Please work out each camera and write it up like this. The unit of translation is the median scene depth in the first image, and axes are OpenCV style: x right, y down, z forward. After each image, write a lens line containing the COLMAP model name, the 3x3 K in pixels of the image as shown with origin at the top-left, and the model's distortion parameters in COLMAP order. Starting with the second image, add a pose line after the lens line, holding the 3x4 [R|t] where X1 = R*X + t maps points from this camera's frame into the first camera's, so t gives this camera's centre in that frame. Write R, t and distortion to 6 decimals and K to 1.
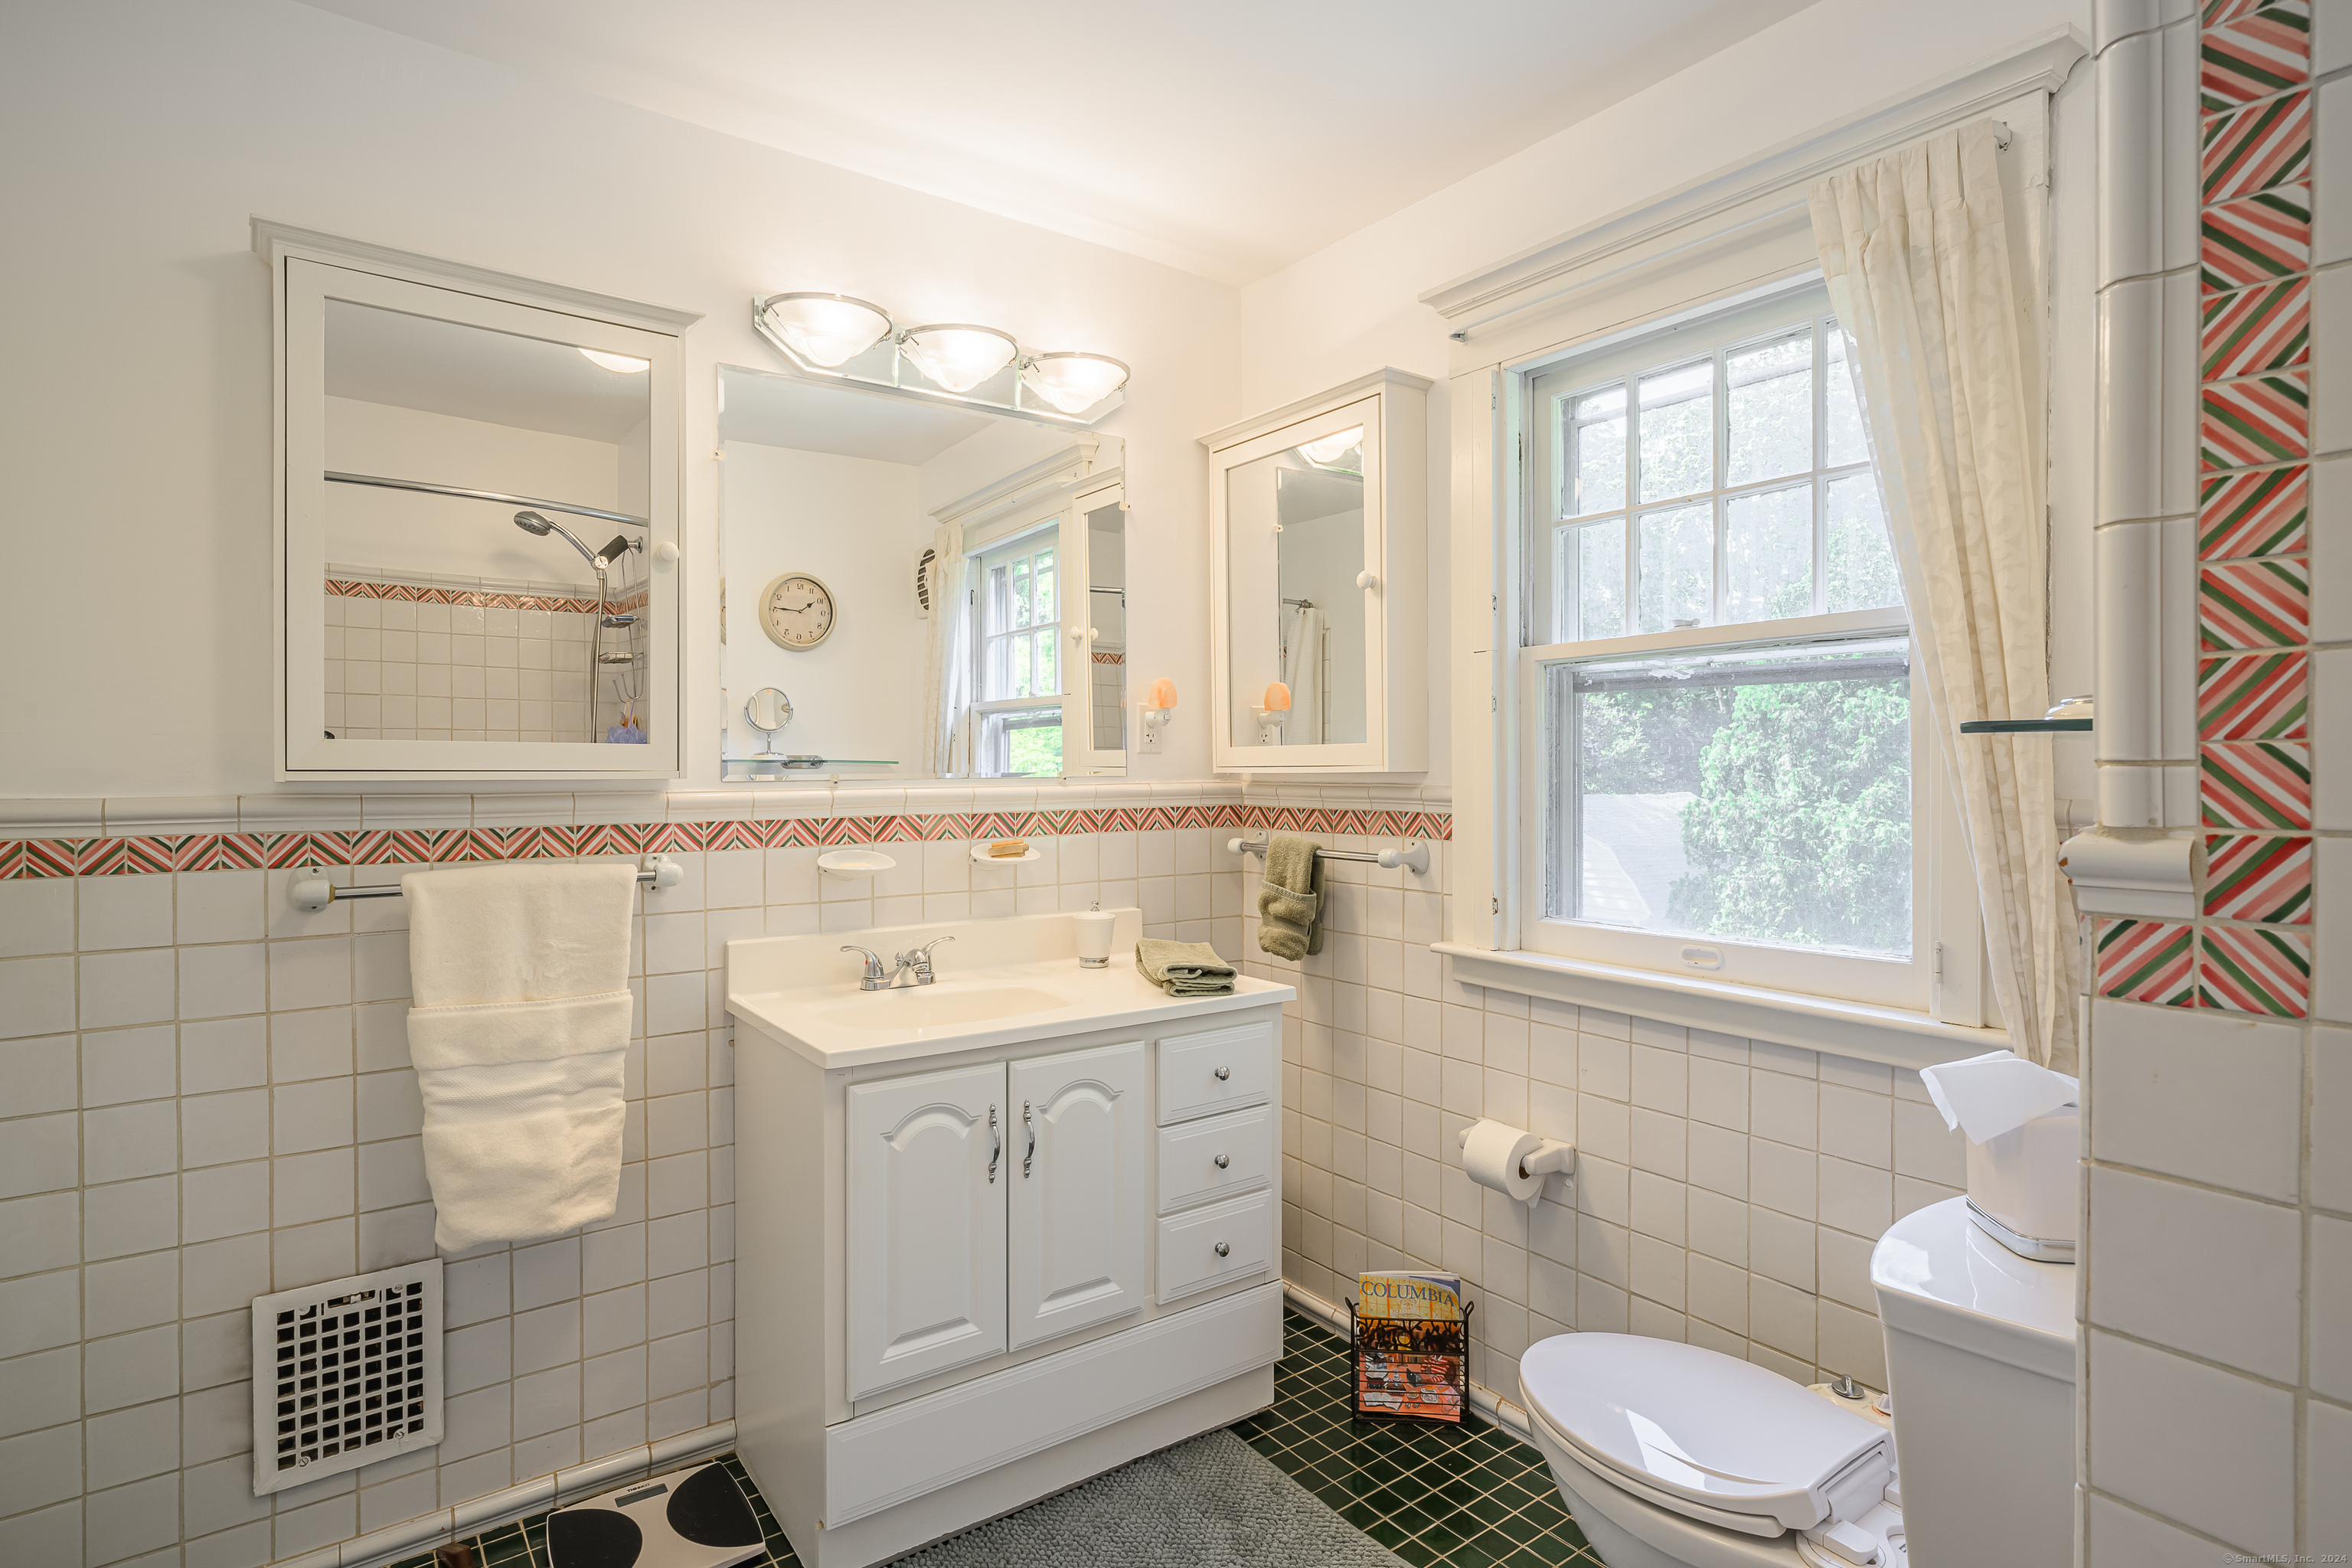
lens RADIAL K [[1196.1, 0, 1176.0], [0, 1196.1, 784.0], [0, 0, 1]] dist [-0.001452, -0.000224]
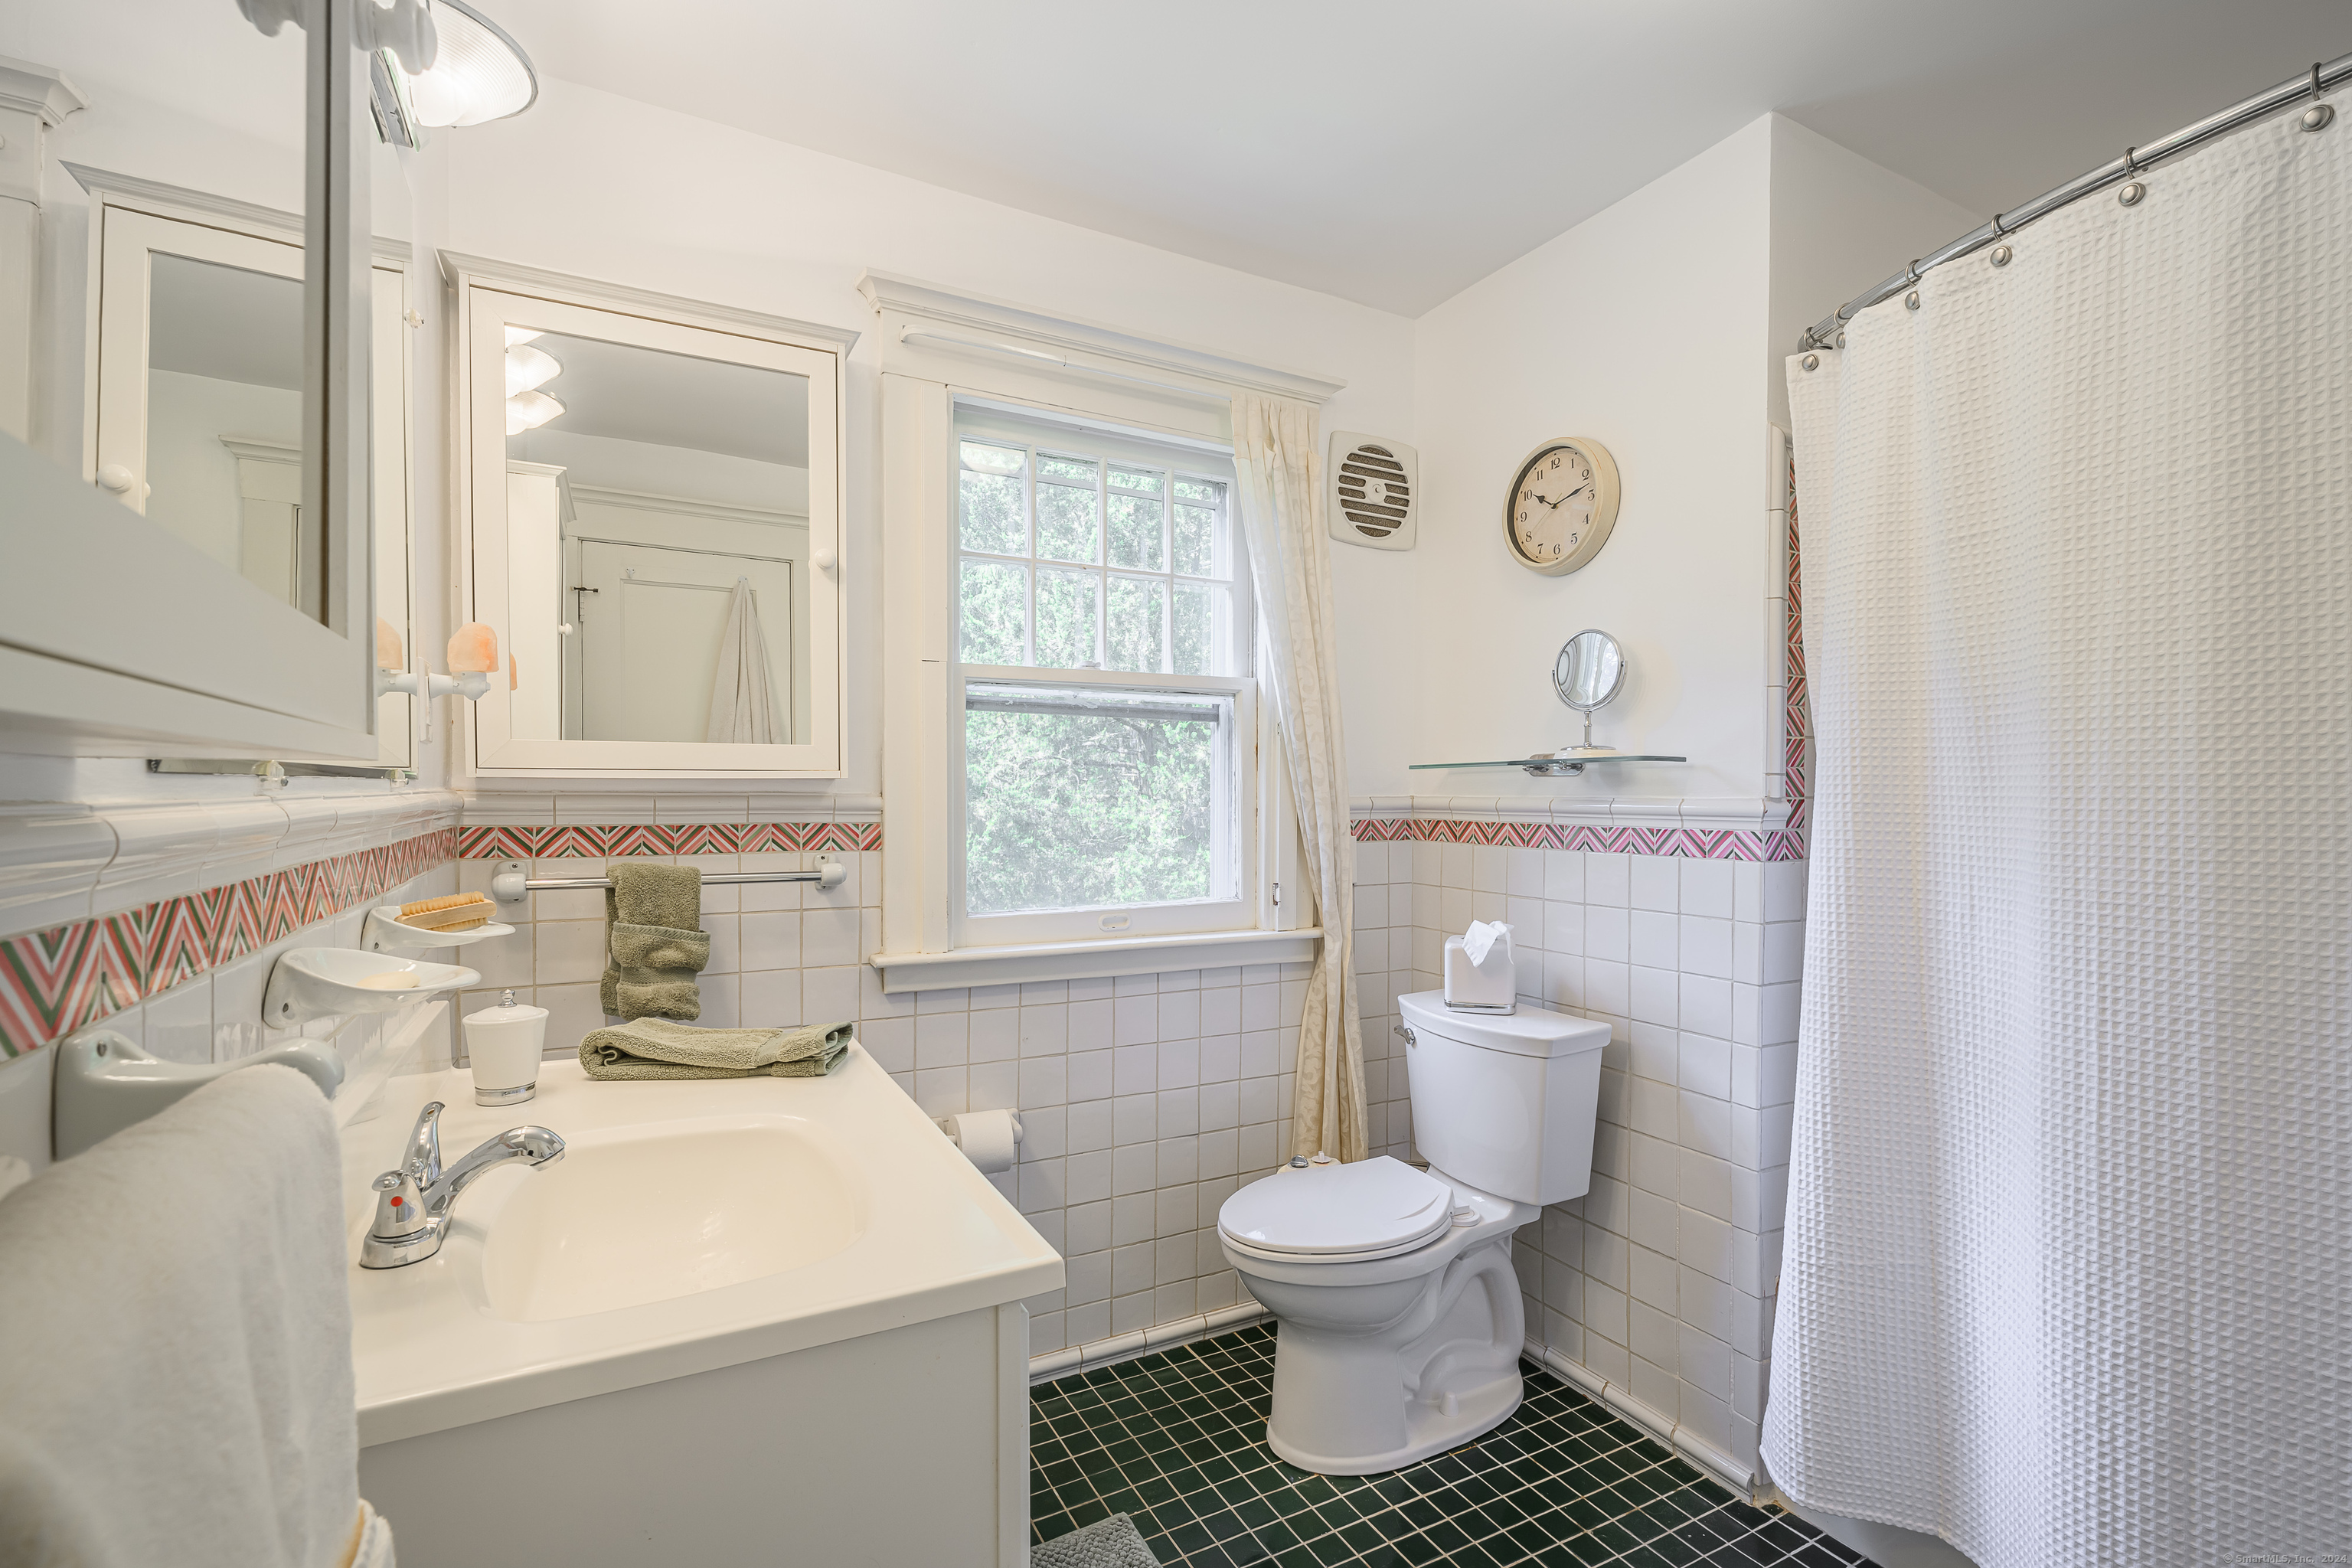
lens RADIAL K [[1028.8, 0, 1168.9], [0, 1028.8, 800.9], [0, 0, 1]] dist [0.001474, 0.000143]
pose [[0.150315, -0.010253, 0.988585, -0.557380], [0.009985, 0.999911, 0.008852, 0.002659], [-0.988588, 0.008541, 0.150404, 0.643988]]
